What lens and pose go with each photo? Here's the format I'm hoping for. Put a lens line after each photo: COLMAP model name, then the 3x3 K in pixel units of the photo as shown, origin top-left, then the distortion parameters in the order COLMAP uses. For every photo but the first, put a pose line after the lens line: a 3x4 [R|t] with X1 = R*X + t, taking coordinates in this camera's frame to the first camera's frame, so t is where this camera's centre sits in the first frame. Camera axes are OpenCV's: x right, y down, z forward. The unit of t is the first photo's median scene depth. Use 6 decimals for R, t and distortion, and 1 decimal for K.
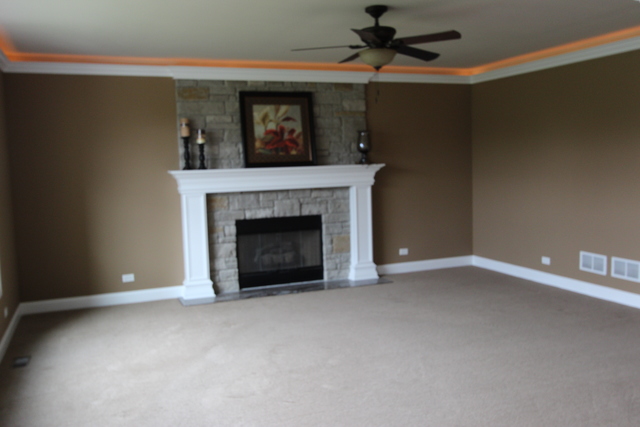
lens RADIAL K [[586.8, 0, 320.1], [0, 586.8, 207.4], [0, 0, 1]] dist [-0.001270, 0.000000]
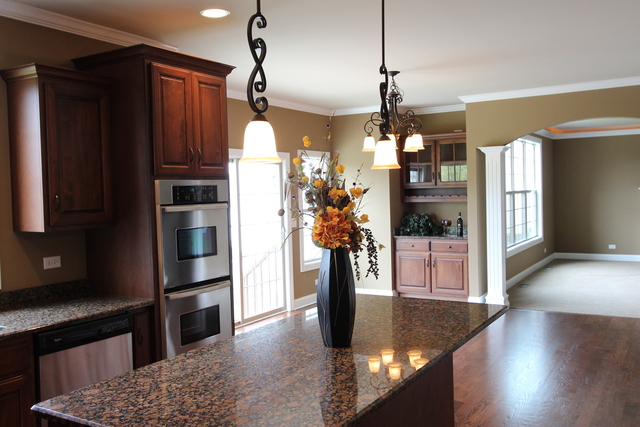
lens RADIAL K [[586.8, 0, 319.0], [0, 586.8, 212.9], [0, 0, 1]] dist [-0.001270, 0.000000]
pose [[0.604837, 0.043318, -0.795170, 0.522631], [-0.056443, 0.998340, 0.011454, 0.044071], [0.794347, 0.037954, 0.606278, -0.762253]]
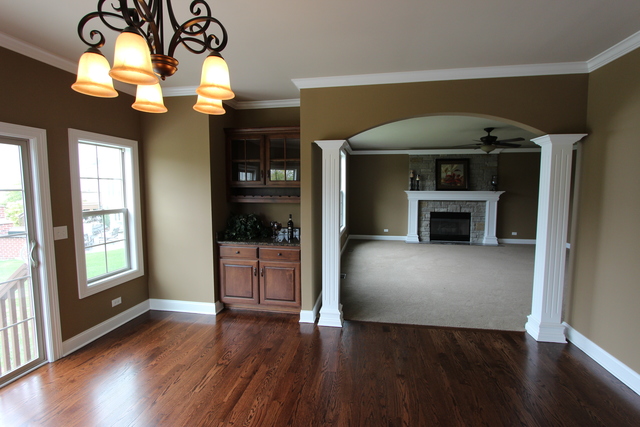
lens RADIAL K [[295.0, 0, 323.5], [0, 295.0, 210.1], [0, 0, 1]] dist [-0.016724, -0.000093]
pose [[0.858215, 0.069602, -0.508549, 0.095030], [-0.067504, 0.997463, 0.022597, 0.016532], [0.508832, 0.014936, 0.860736, -0.272937]]
